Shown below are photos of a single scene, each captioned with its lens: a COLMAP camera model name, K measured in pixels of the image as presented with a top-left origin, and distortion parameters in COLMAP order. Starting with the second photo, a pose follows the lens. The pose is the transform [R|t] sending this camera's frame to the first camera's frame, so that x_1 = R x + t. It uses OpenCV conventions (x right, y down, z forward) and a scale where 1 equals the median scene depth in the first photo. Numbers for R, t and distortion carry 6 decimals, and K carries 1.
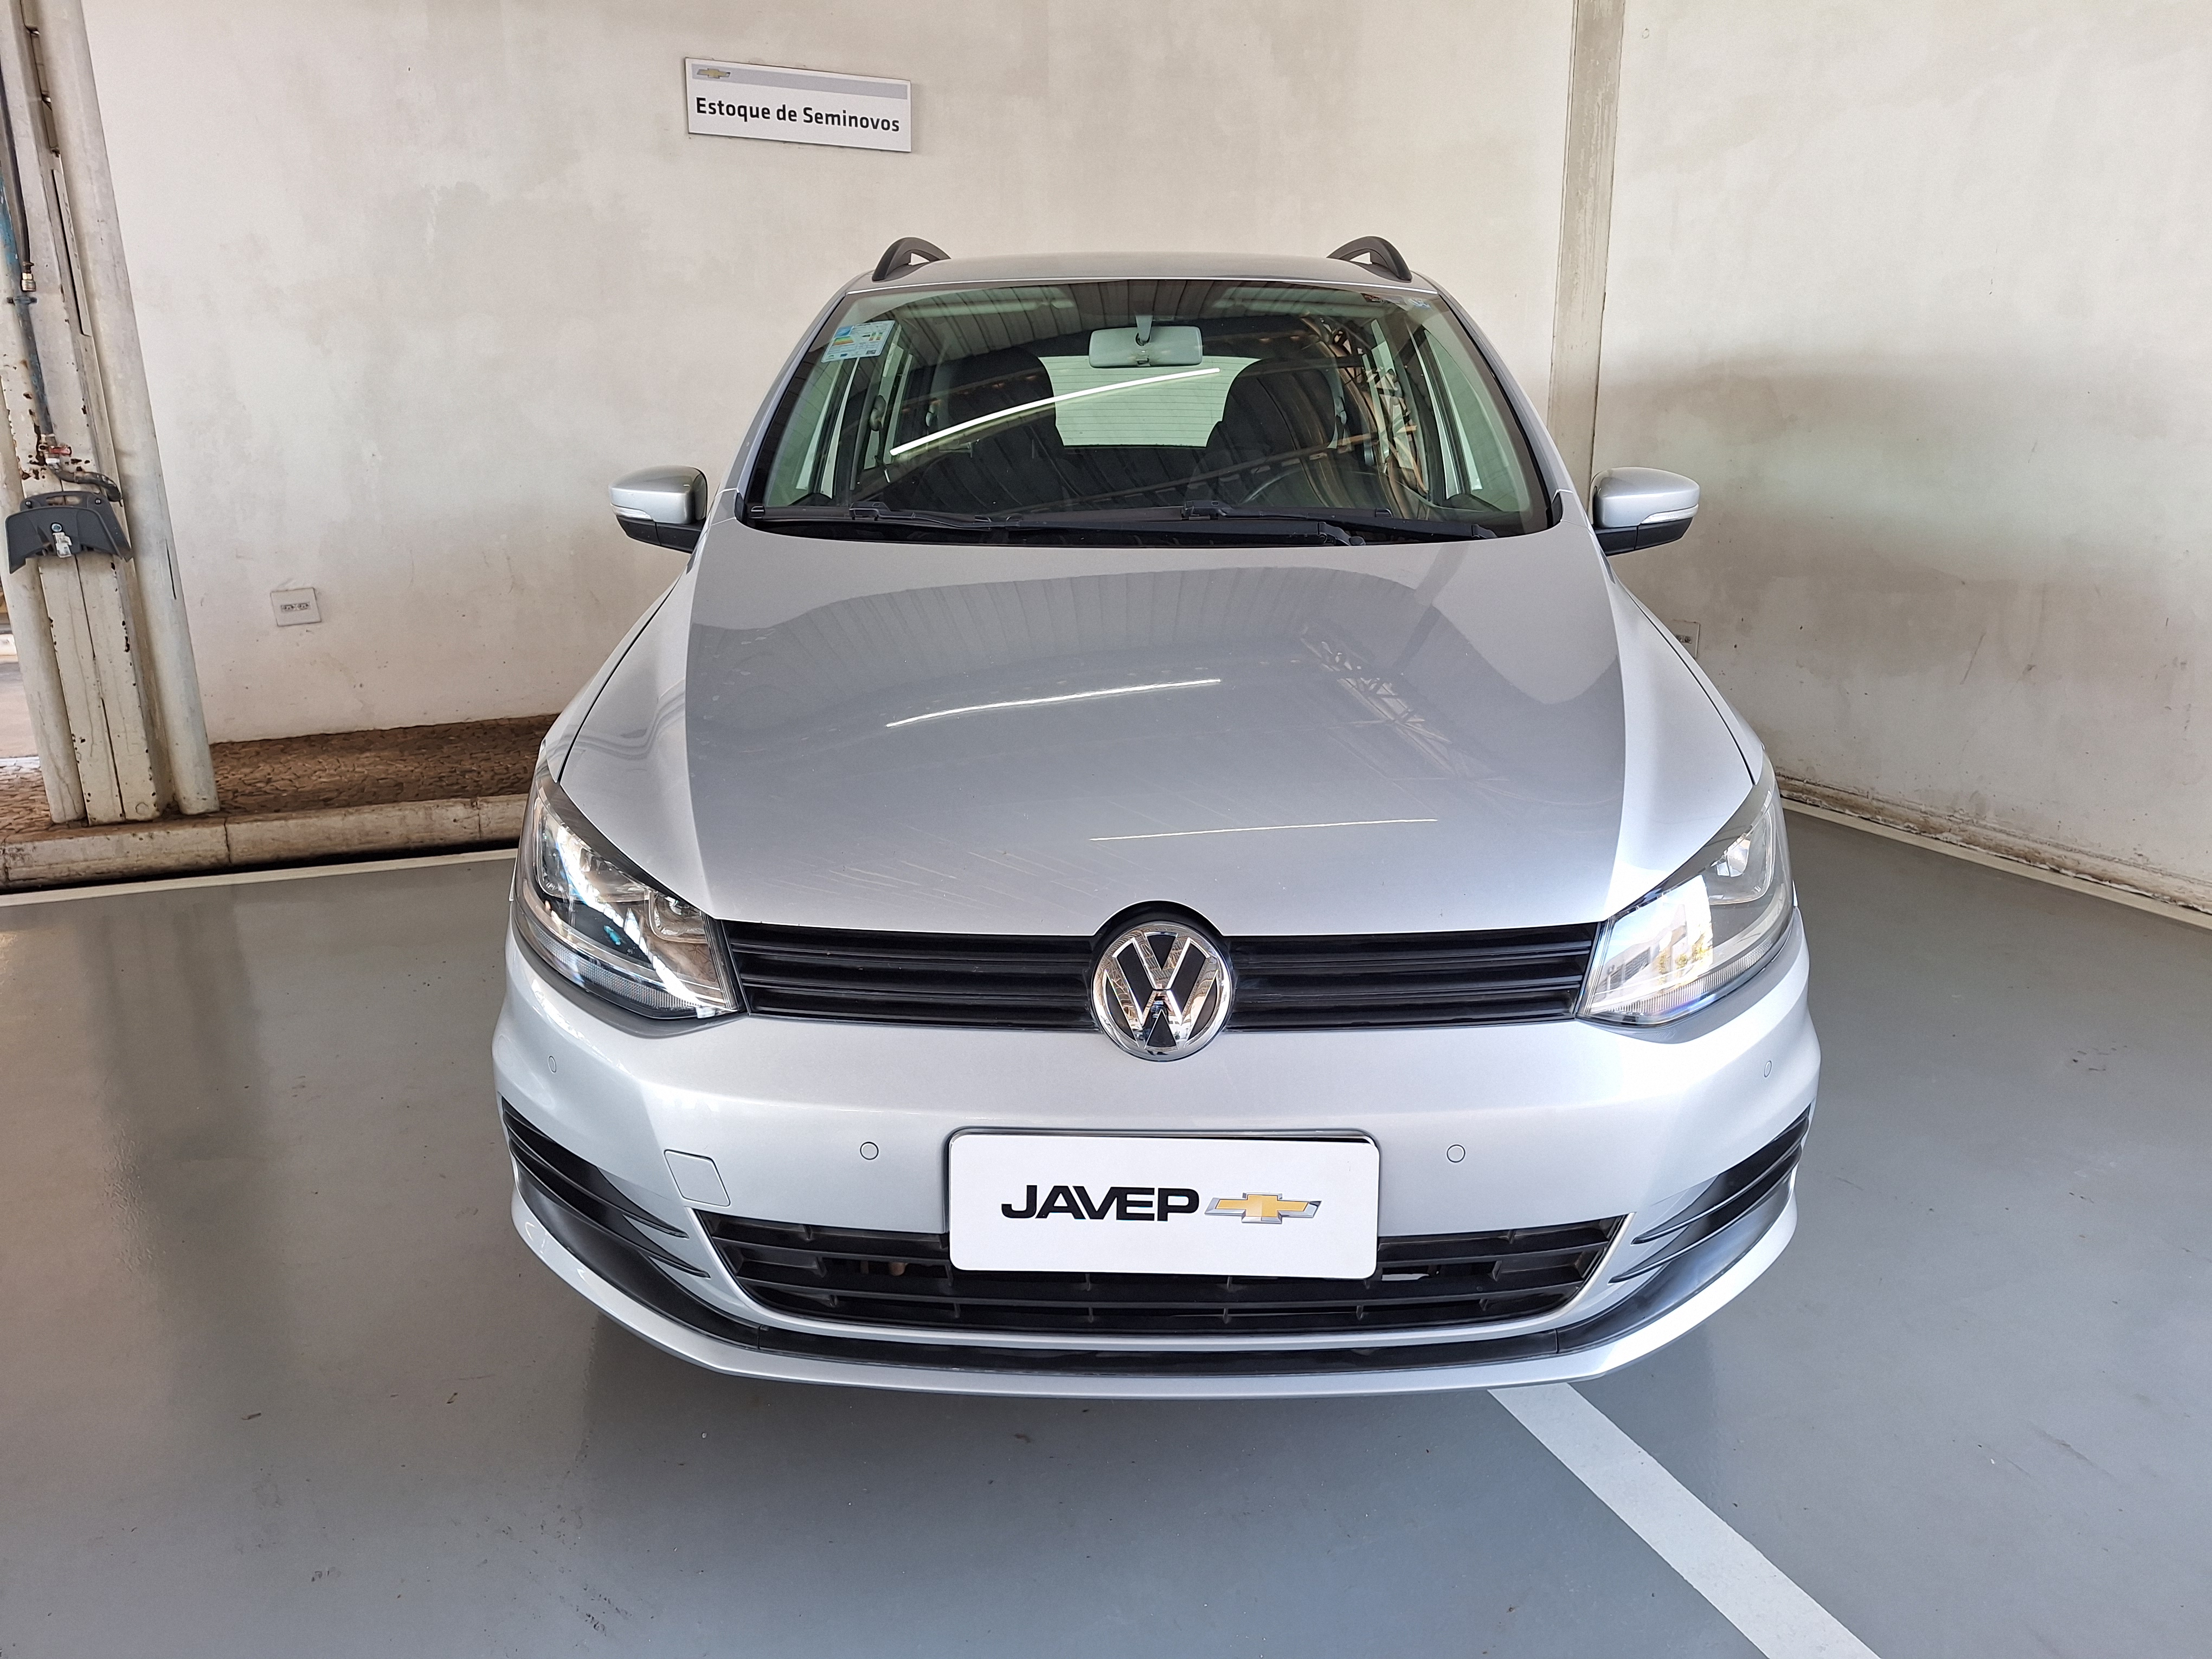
lens RADIAL K [[1529.8, 0, 1109.5], [0, 1529.8, 834.4], [0, 0, 1]] dist [-0.000951, -0.007969]
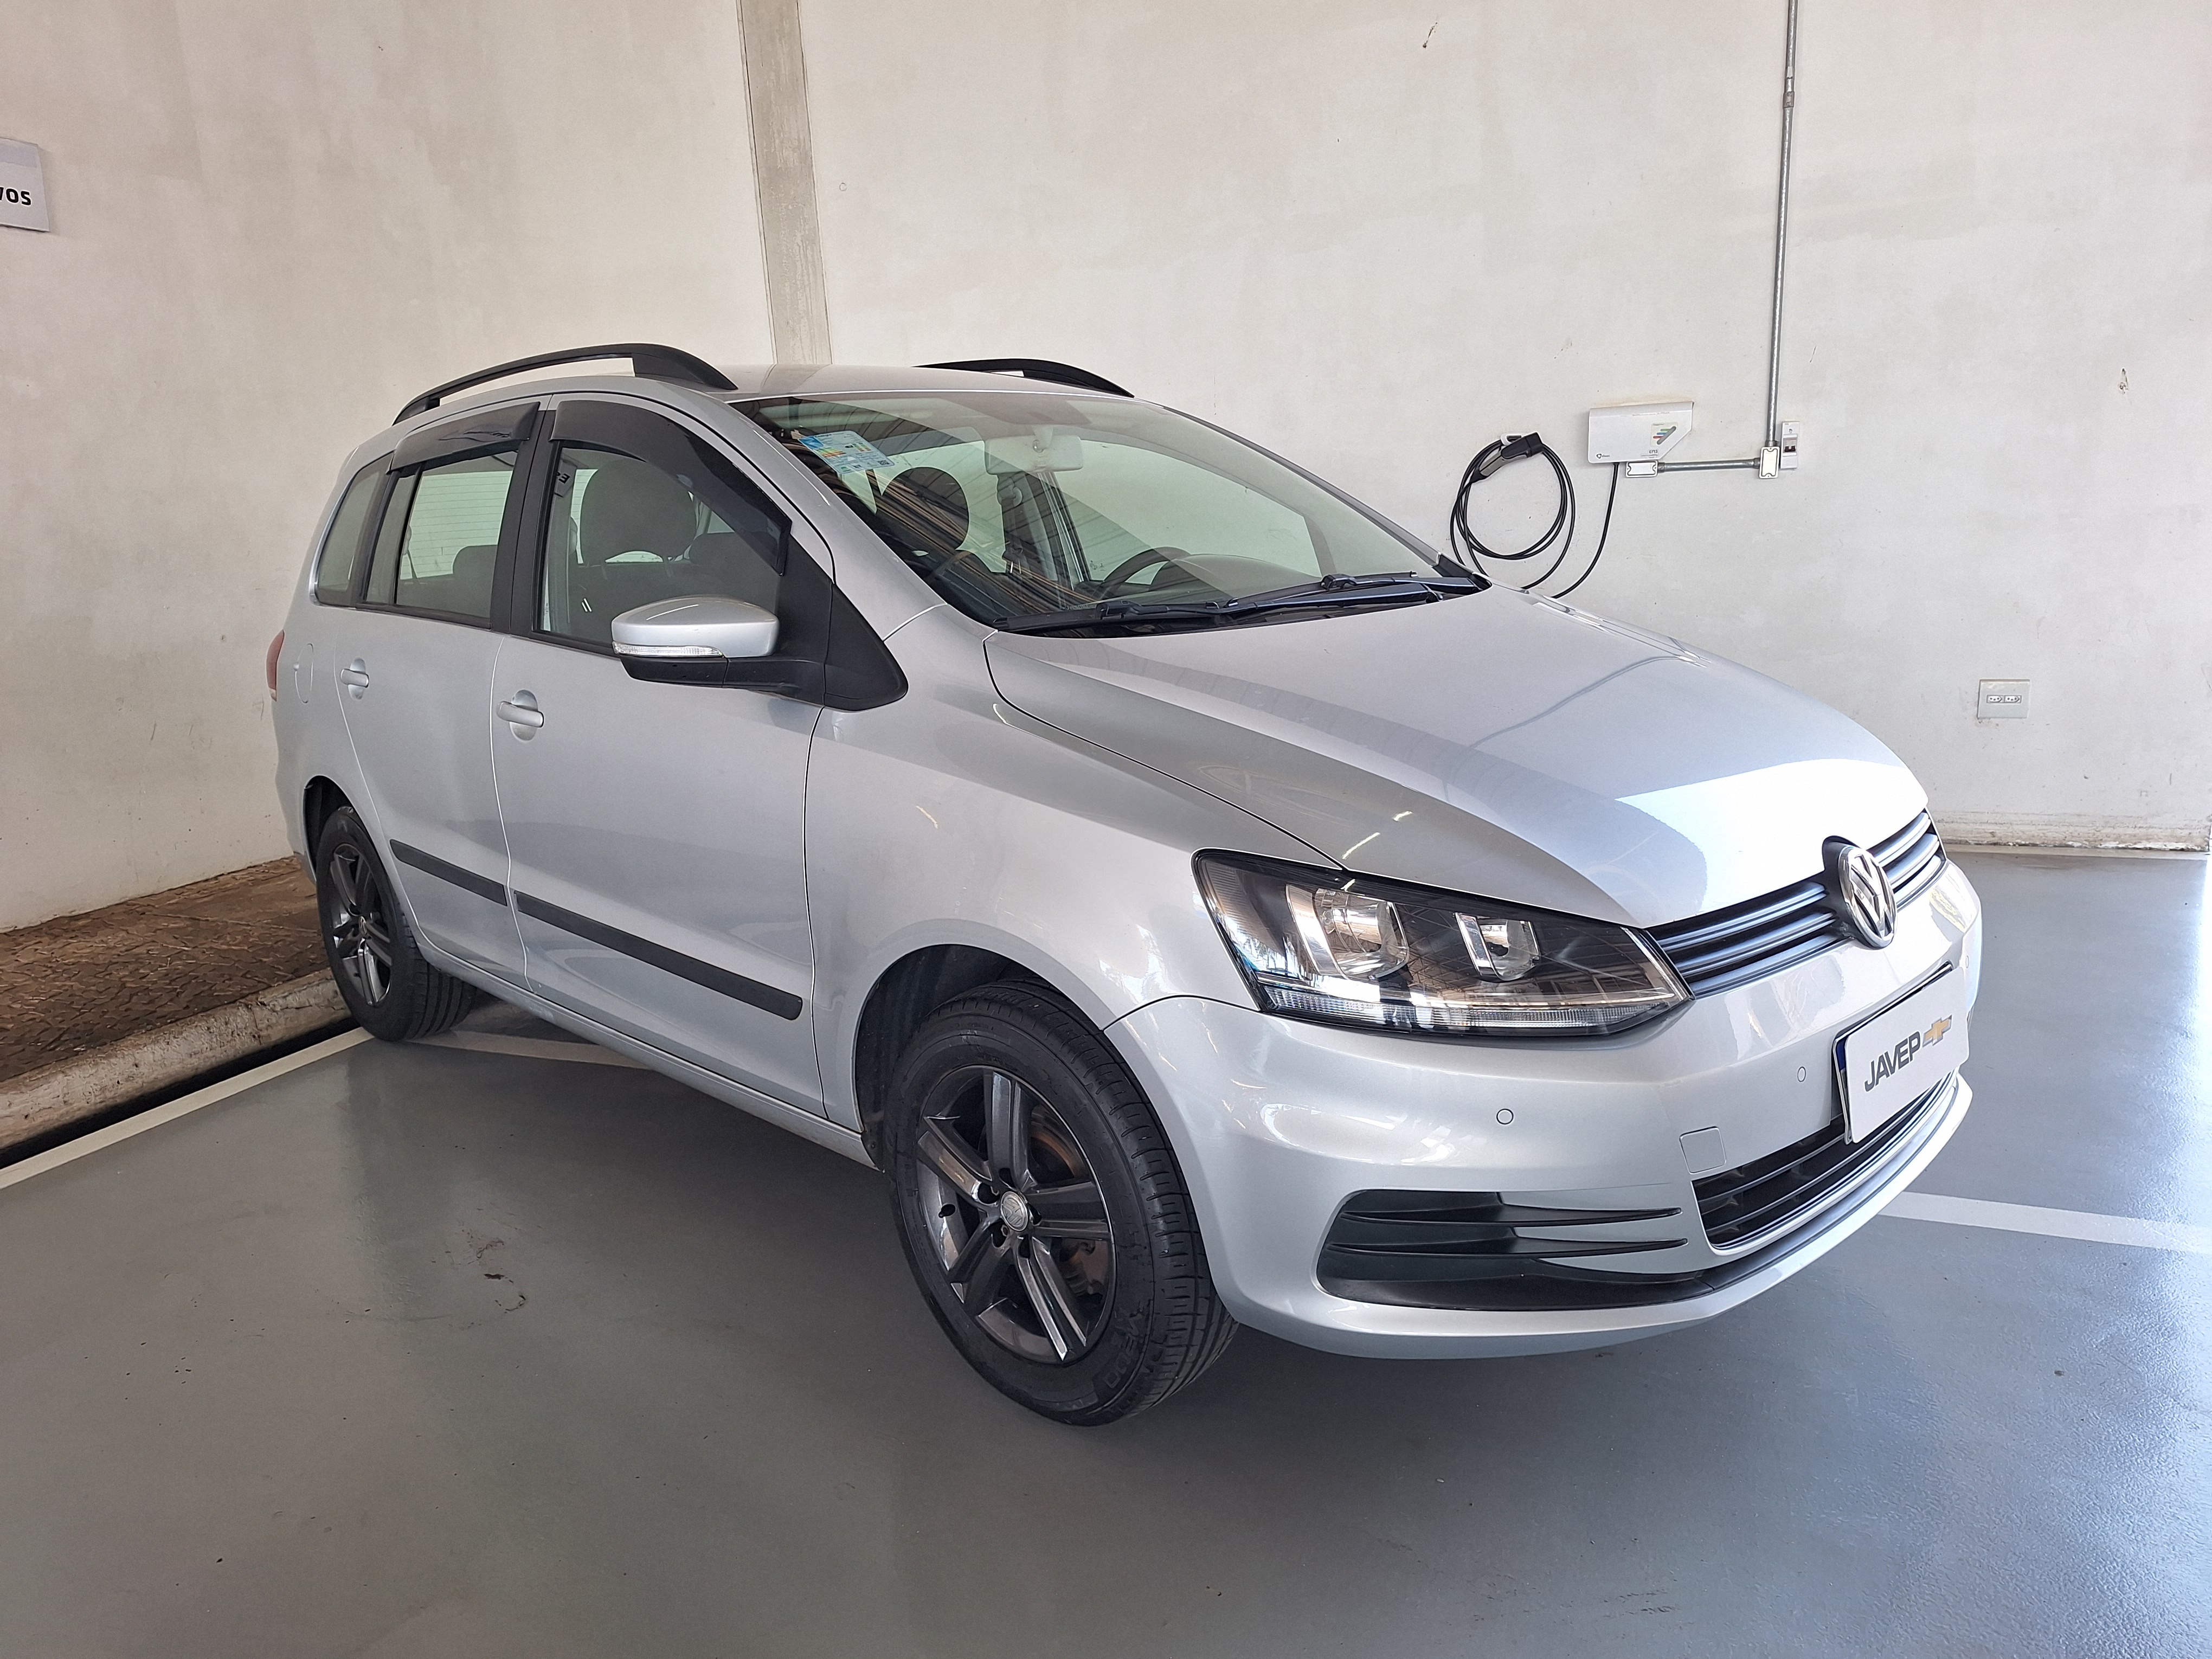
lens RADIAL K [[1529.8, 0, 1104.9], [0, 1529.8, 826.9], [0, 0, 1]] dist [-0.000951, -0.007969]
pose [[0.707349, -0.178603, 0.683929, -0.443361], [0.232138, 0.972584, 0.013895, -0.044441], [-0.667660, 0.148938, 0.729416, 0.146090]]
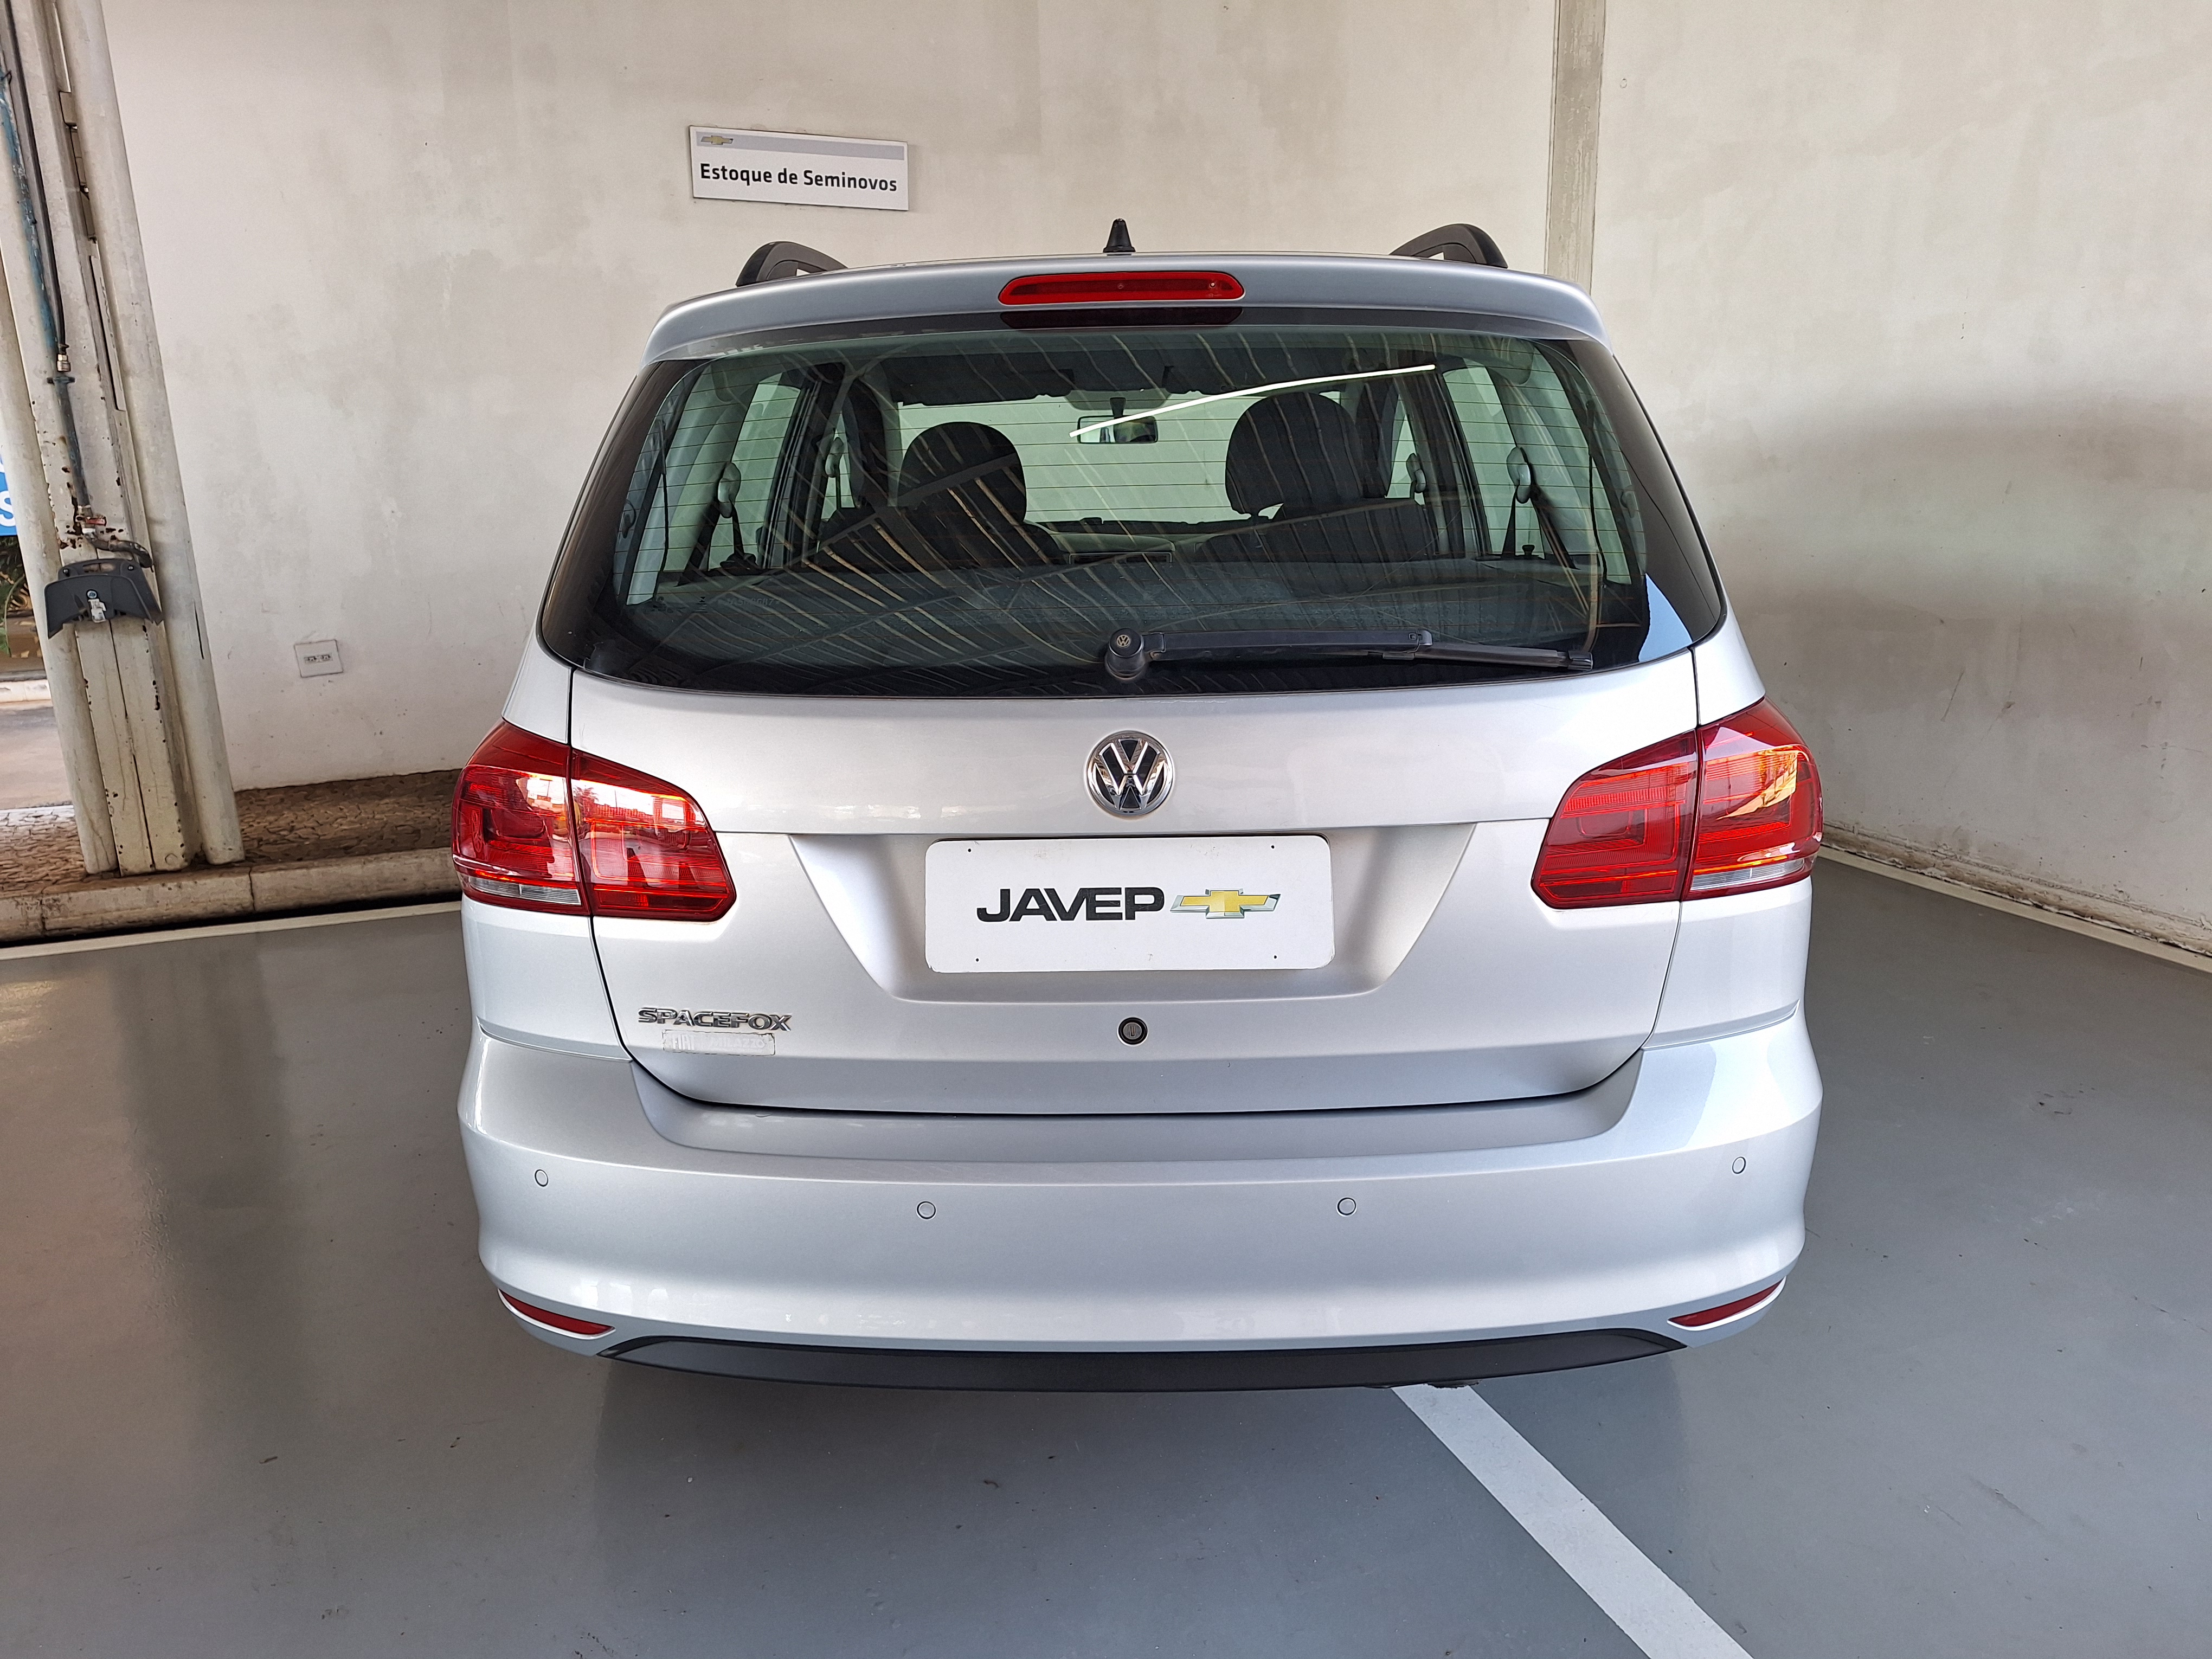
lens RADIAL K [[1529.8, 0, 1082.7], [0, 1529.8, 819.8], [0, 0, 1]] dist [-0.000951, -0.007969]
pose [[0.999588, -0.008713, -0.027344, 0.016380], [0.008130, 0.999738, -0.021379, -0.016225], [0.027523, 0.021148, 0.999397, -0.024569]]
